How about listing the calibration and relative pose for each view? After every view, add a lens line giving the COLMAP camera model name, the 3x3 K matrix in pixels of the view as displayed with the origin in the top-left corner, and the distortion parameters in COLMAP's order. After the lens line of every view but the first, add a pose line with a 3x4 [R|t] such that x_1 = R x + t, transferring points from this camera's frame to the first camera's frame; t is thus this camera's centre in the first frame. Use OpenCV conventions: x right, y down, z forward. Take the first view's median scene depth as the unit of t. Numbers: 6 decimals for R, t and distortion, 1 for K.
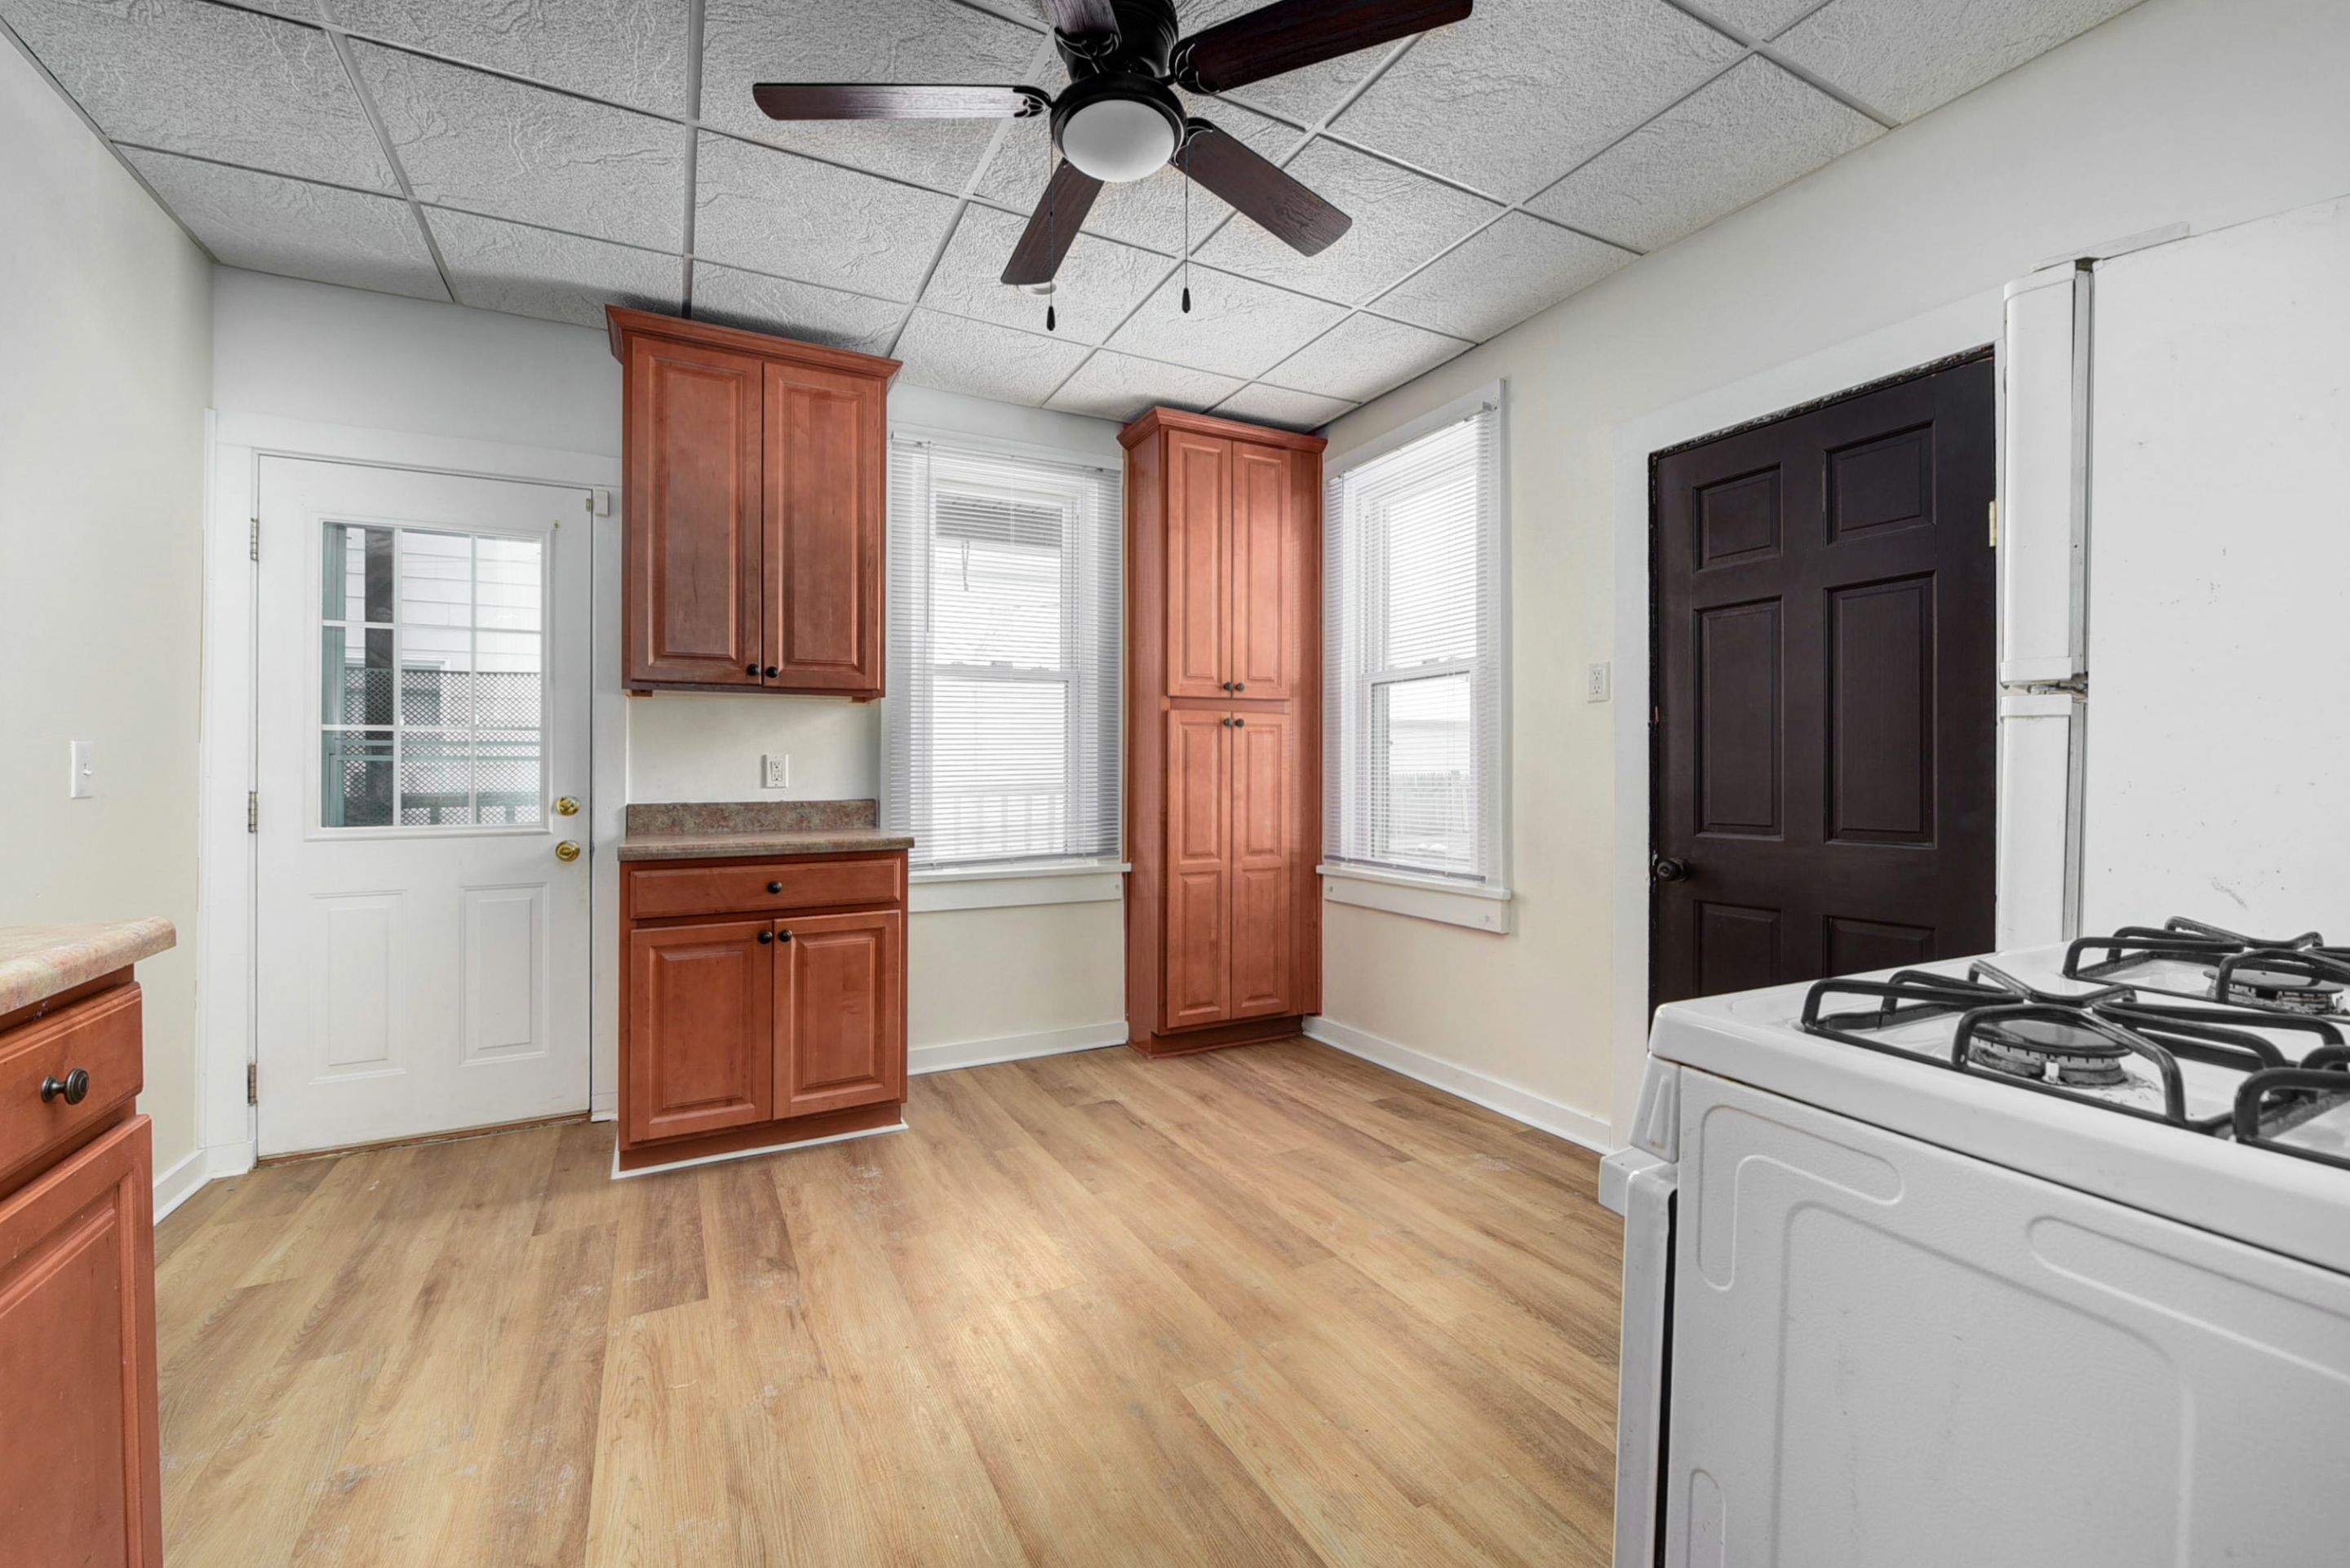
lens RADIAL K [[945.8, 0, 1177.2], [0, 945.8, 772.1], [0, 0, 1]] dist [-0.000010, -0.000193]
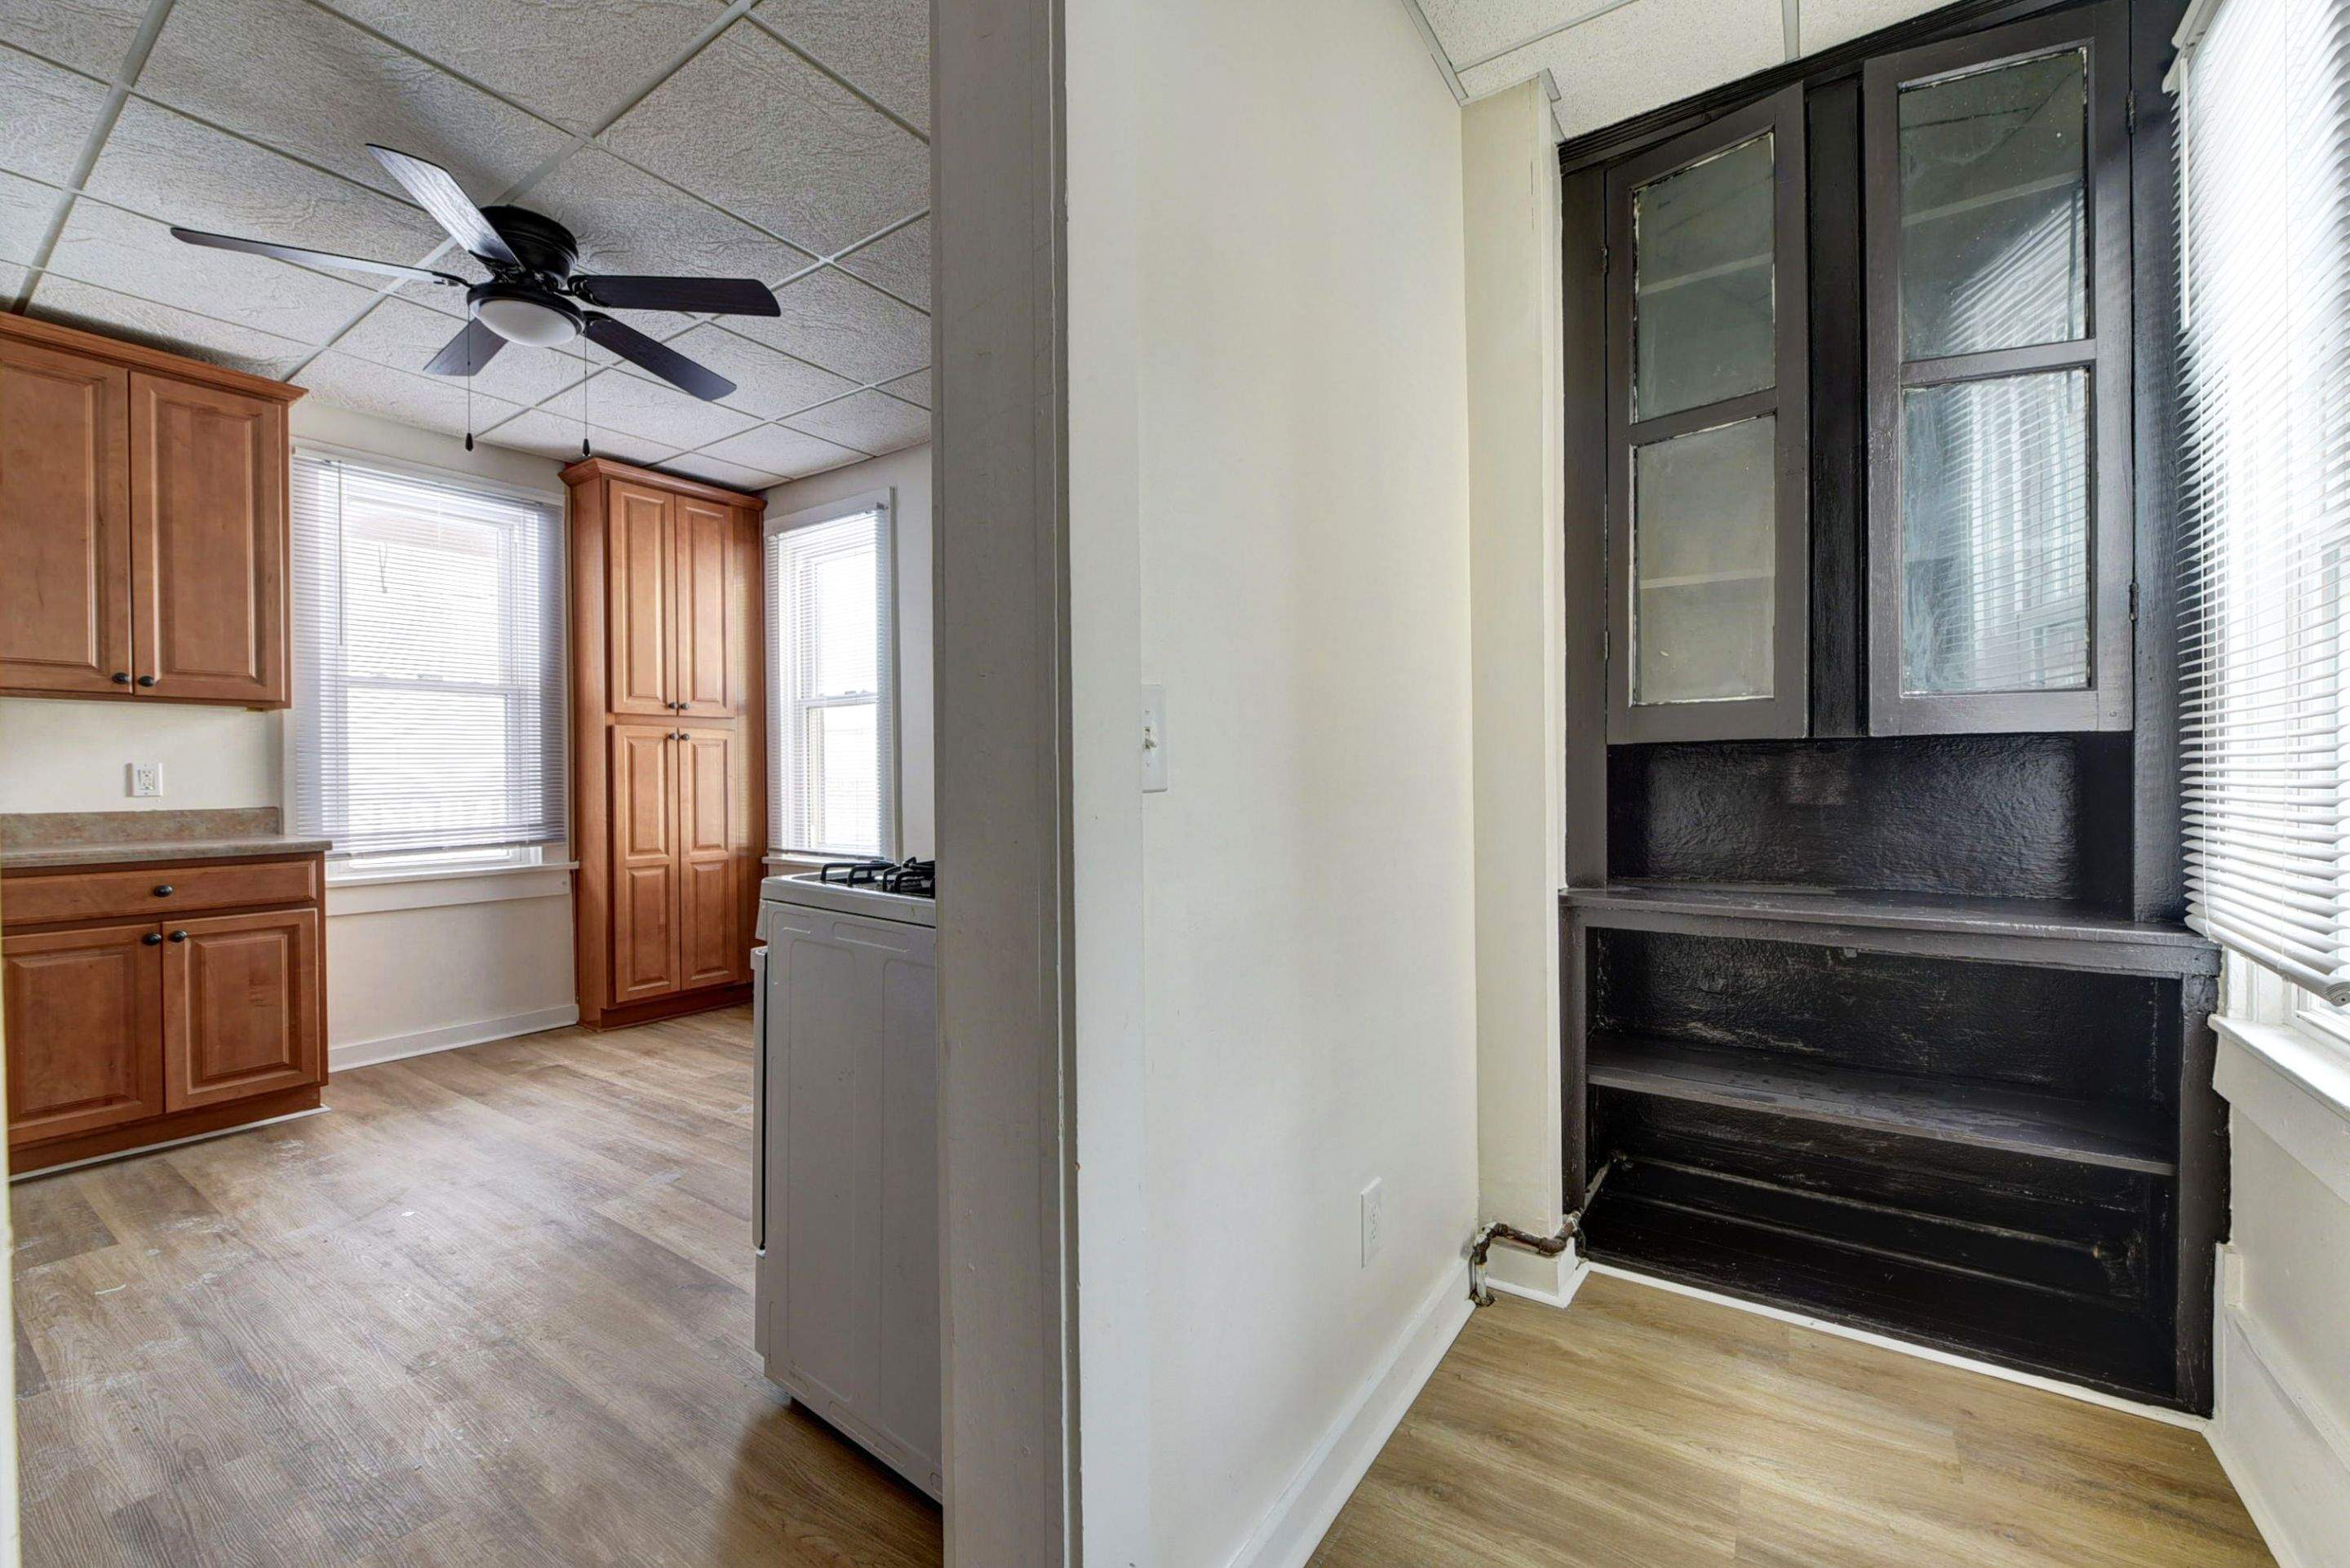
lens RADIAL K [[937.8, 0, 1176.2], [0, 937.8, 796.5], [0, 0, 1]] dist [-0.006837, -0.000575]
pose [[0.884056, -0.010161, 0.467271, 0.074670], [0.000487, 0.999783, 0.020820, -0.003139], [-0.467381, -0.018179, 0.883869, -0.374677]]
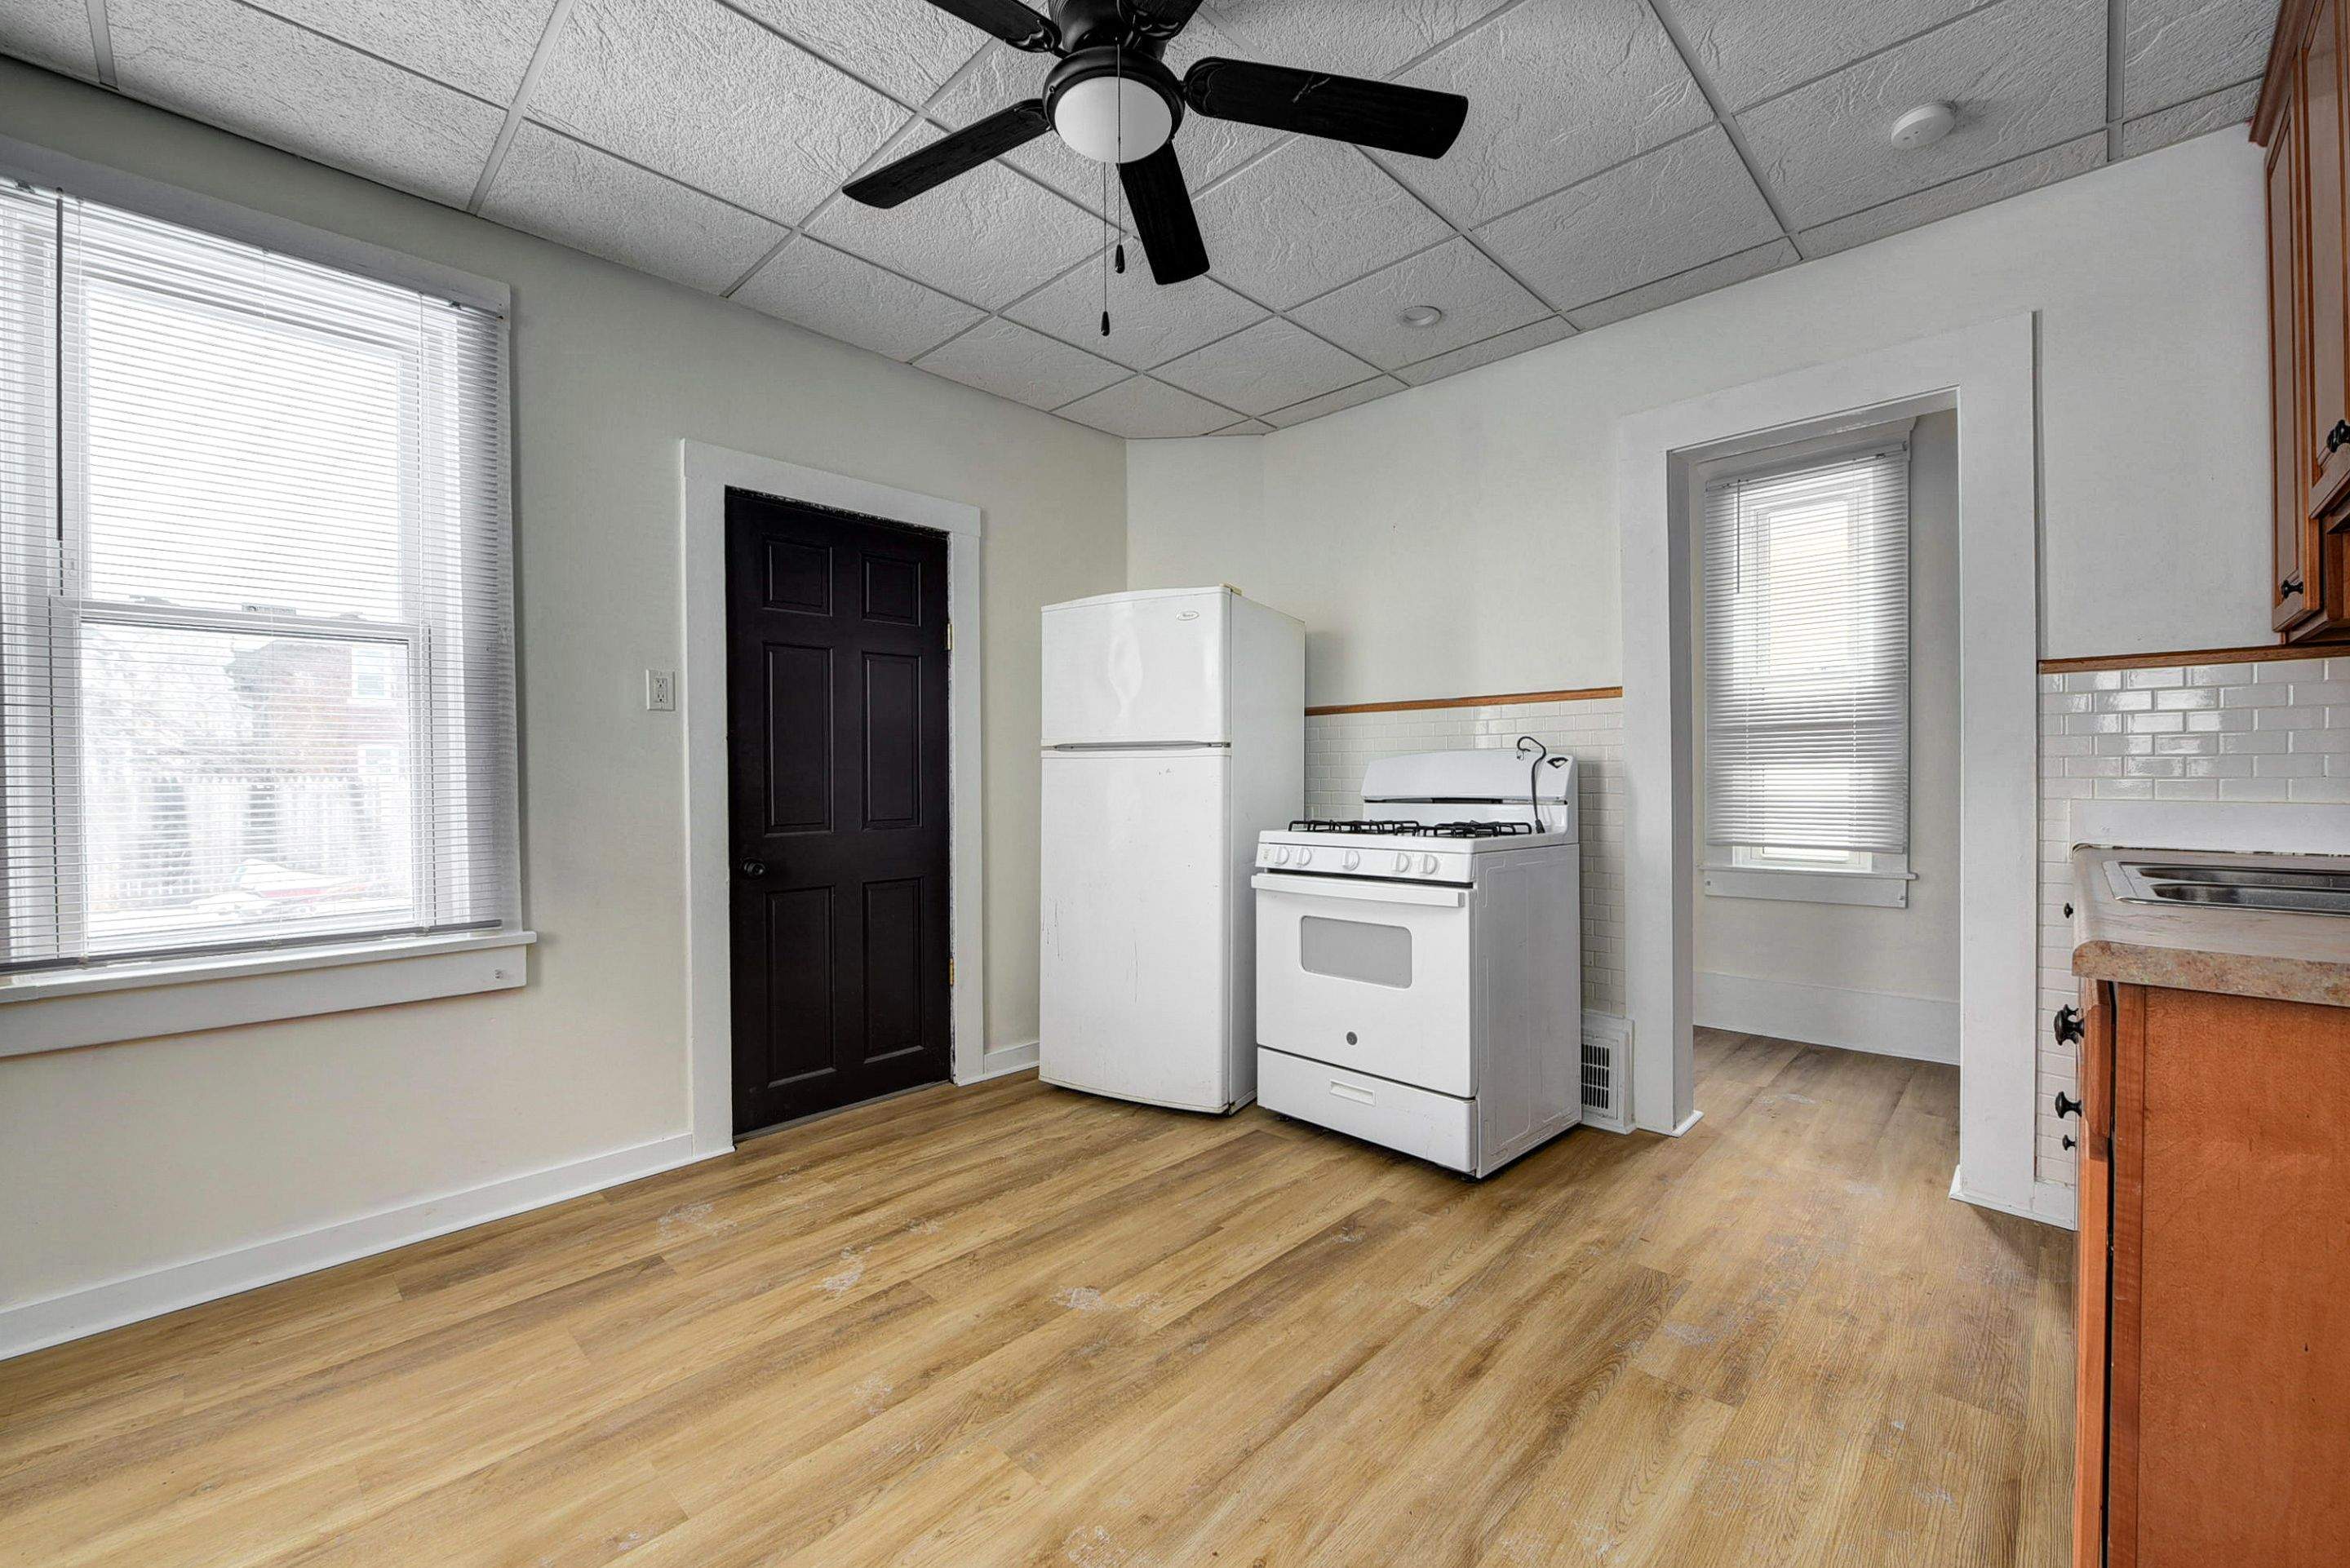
lens RADIAL K [[940.8, 0, 1181.3], [0, 940.8, 784.3], [0, 0, 1]] dist [-0.001376, -0.004011]
pose [[-0.307837, -0.001338, 0.951438, -0.592202], [0.009184, 0.999948, 0.004377, 0.002434], [-0.951395, 0.010085, -0.307809, 0.730200]]
